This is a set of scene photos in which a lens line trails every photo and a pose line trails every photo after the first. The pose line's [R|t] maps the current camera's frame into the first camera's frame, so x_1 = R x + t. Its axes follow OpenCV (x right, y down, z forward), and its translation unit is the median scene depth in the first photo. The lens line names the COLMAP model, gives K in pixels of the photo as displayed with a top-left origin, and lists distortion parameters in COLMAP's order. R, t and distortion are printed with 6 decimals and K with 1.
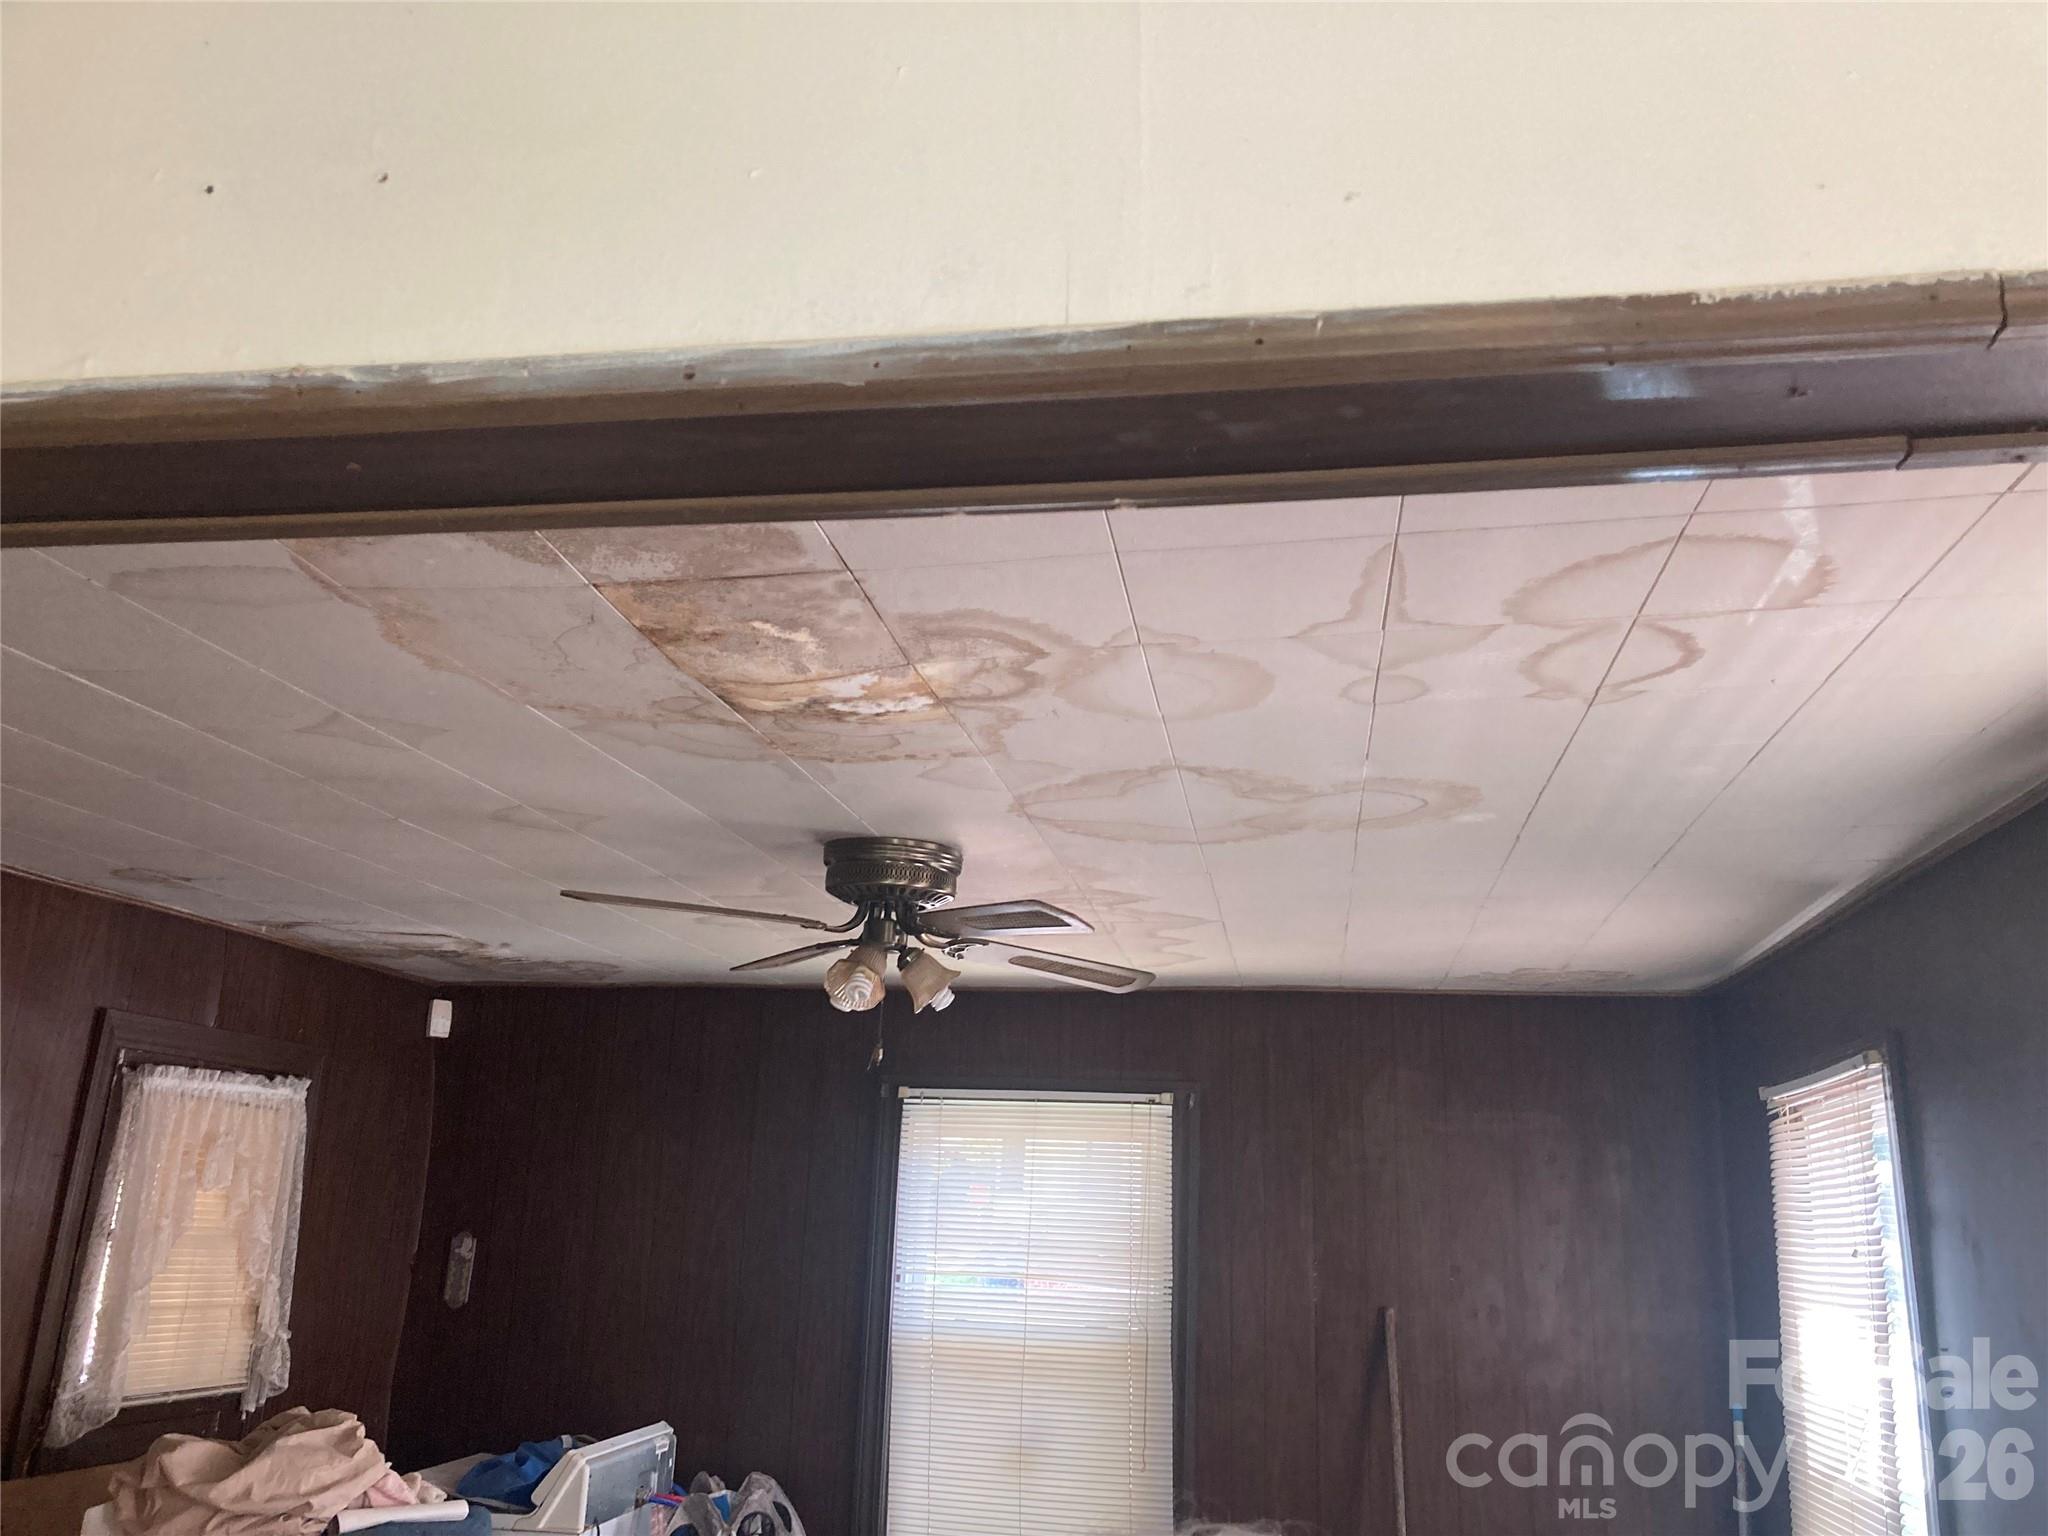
lens RADIAL K [[1868.0, 0, 1024.0], [0, 1868.0, 768.0], [0, 0, 1]] dist [0.075977, -0.117166]
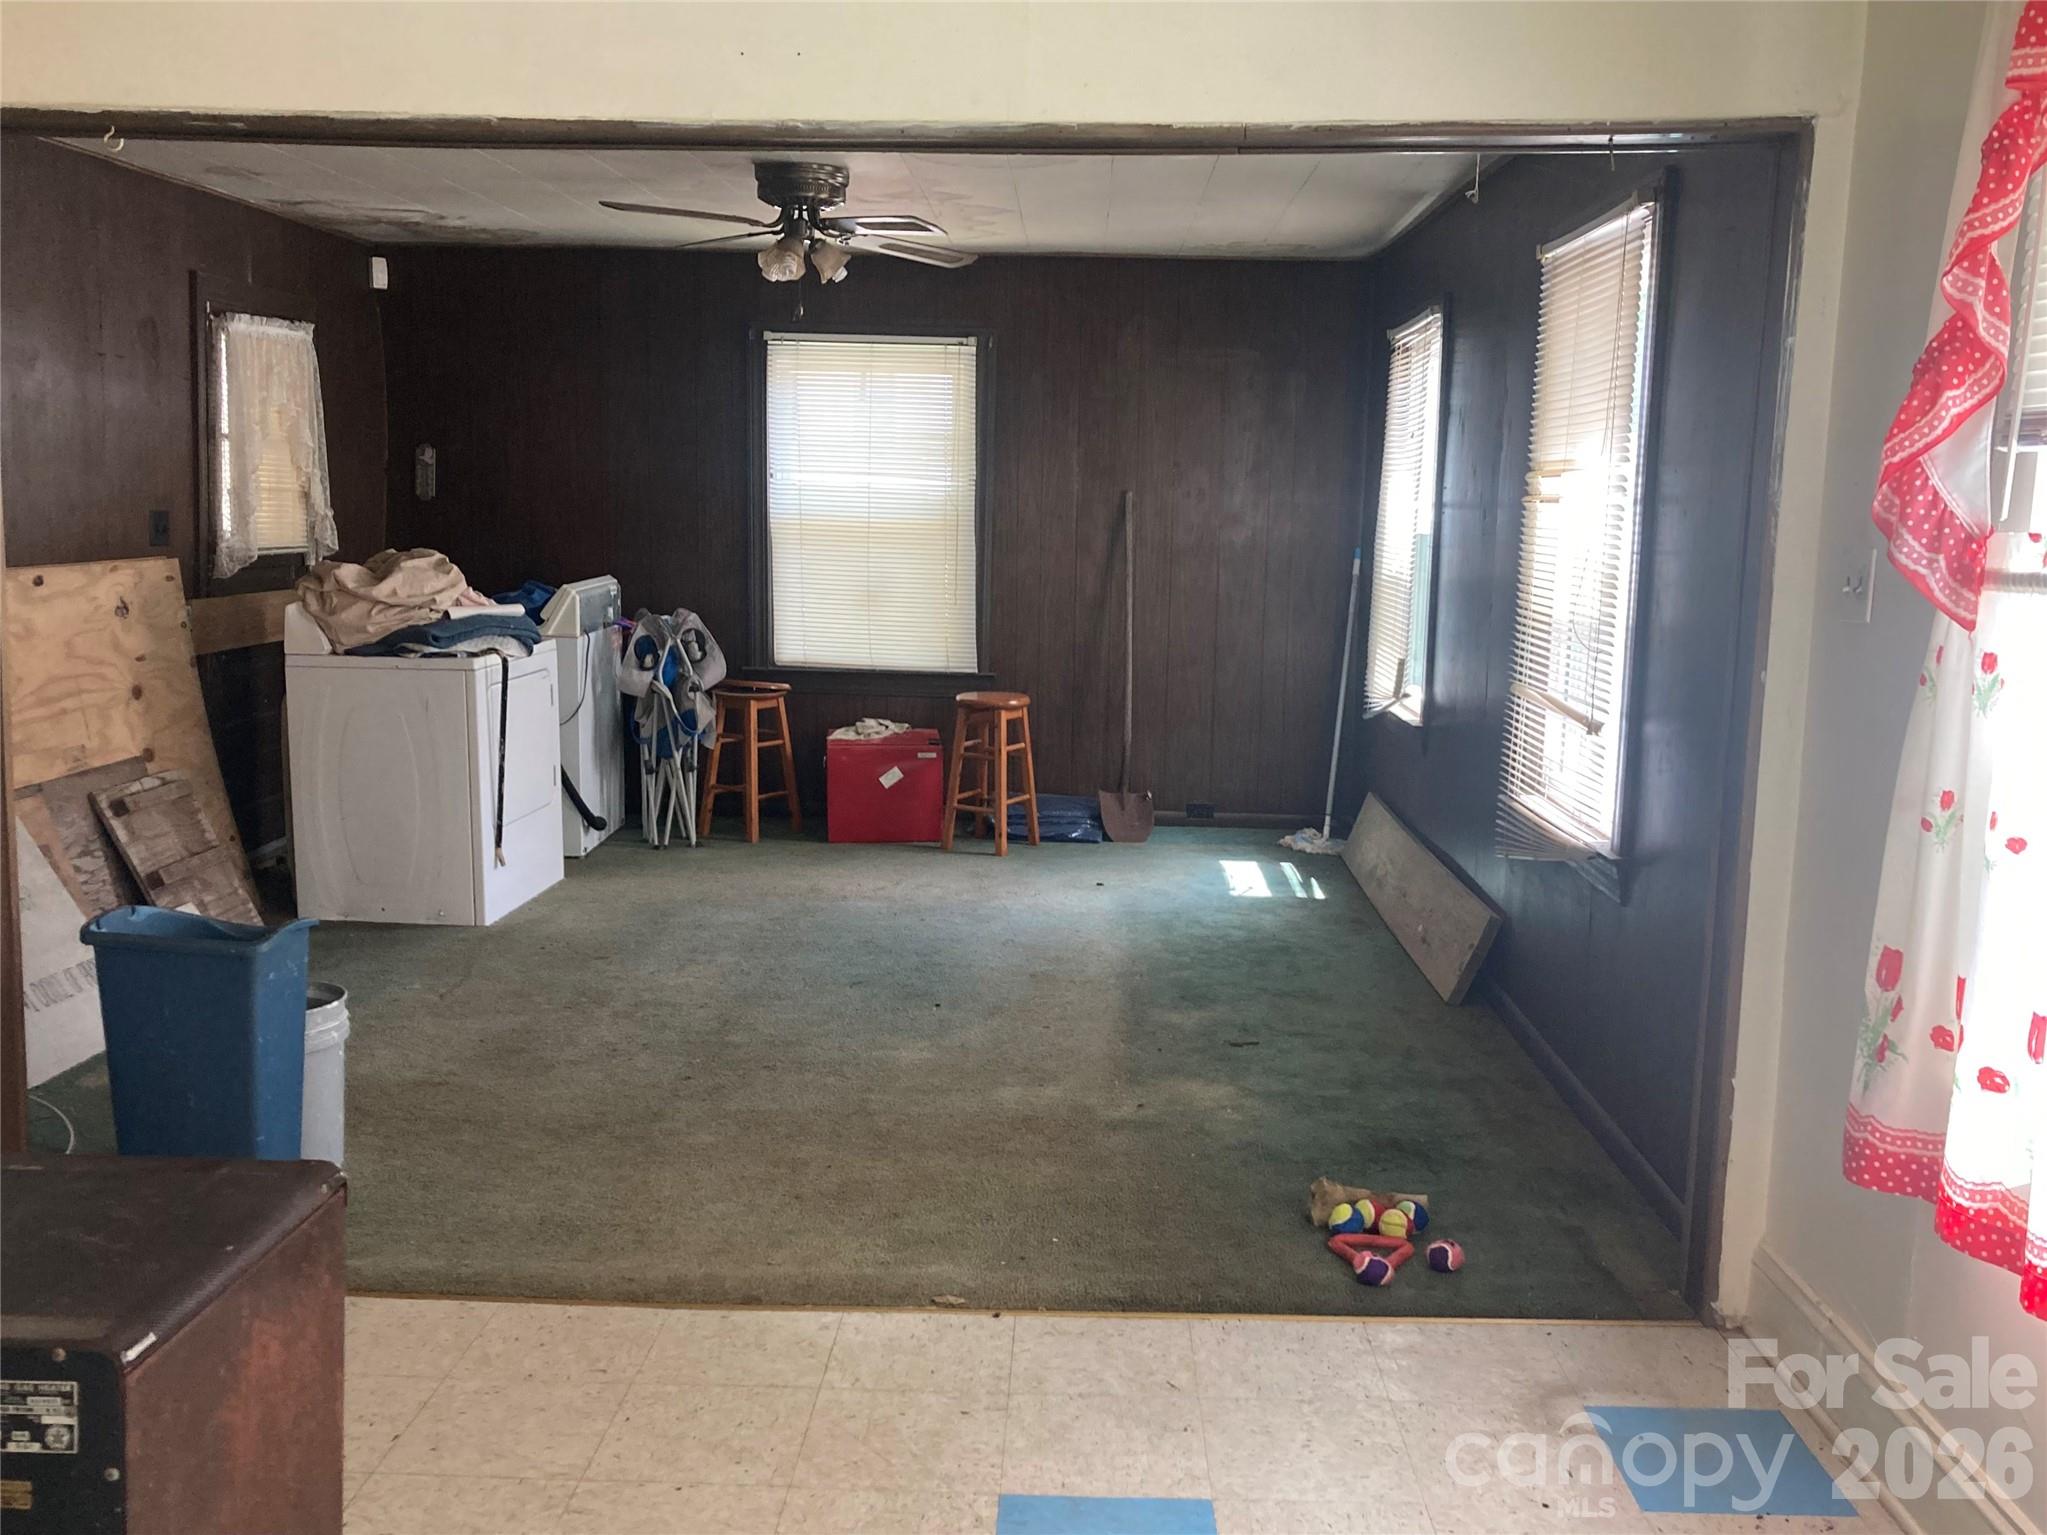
lens RADIAL K [[1745.4, 0, 1023.5], [0, 1745.4, 767.5], [0, 0, 1]] dist [0.078202, -0.233429]
pose [[0.993386, -0.027090, 0.111580, -0.042229], [-0.019917, 0.916385, 0.399801, -0.053341], [-0.113081, -0.399379, 0.909785, -0.310388]]
